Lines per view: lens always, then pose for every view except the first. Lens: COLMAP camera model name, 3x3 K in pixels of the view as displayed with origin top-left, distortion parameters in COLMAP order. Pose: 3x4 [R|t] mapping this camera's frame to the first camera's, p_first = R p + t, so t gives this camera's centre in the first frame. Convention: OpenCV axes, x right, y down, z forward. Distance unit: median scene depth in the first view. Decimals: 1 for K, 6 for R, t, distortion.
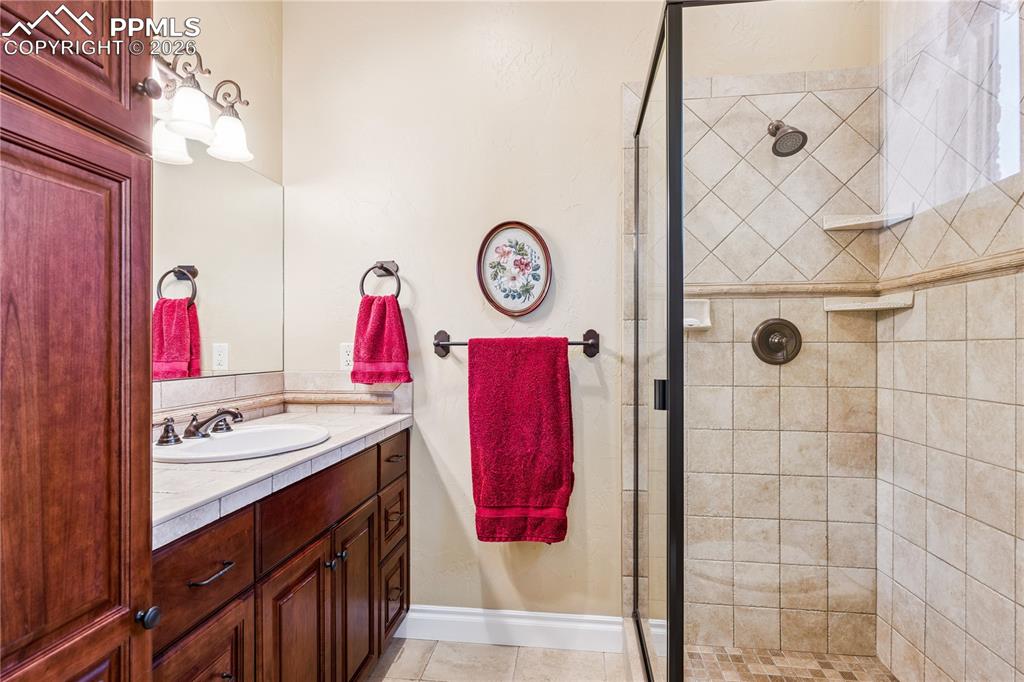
lens RADIAL K [[511.2, 0, 515.2], [0, 511.2, 346.9], [0, 0, 1]] dist [-0.003978, 0.001332]
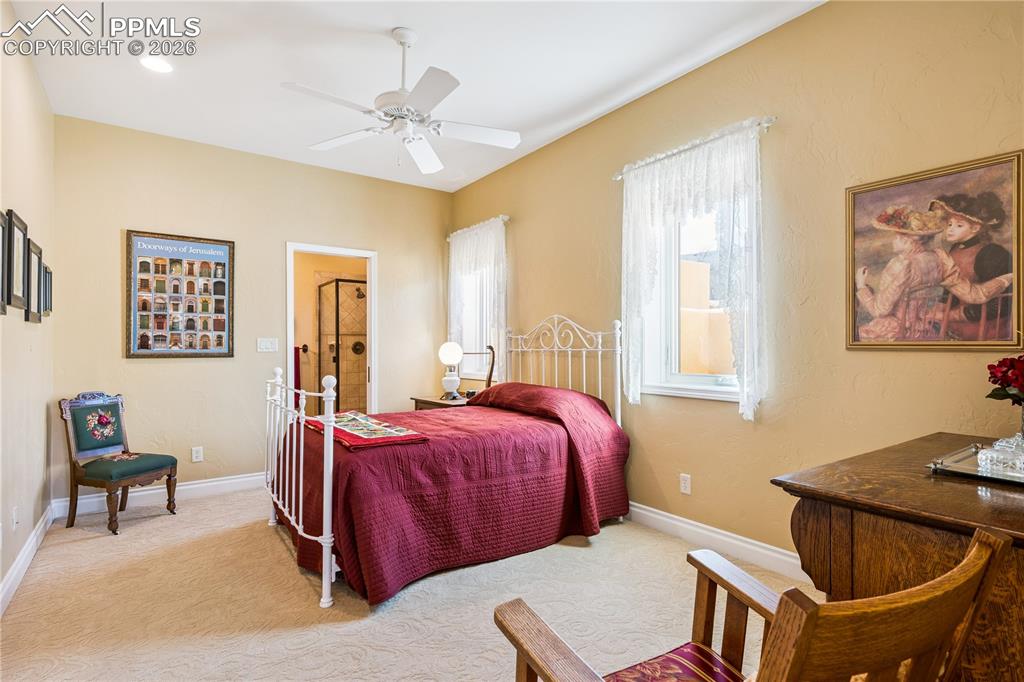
lens RADIAL K [[511.2, 0, 513.9], [0, 511.2, 341.9], [0, 0, 1]] dist [-0.003978, 0.001332]
pose [[0.741066, 0.004006, 0.671420, -1.067590], [0.000954, 0.999975, -0.007019, -0.026074], [-0.671431, 0.005843, 0.741044, -2.349815]]
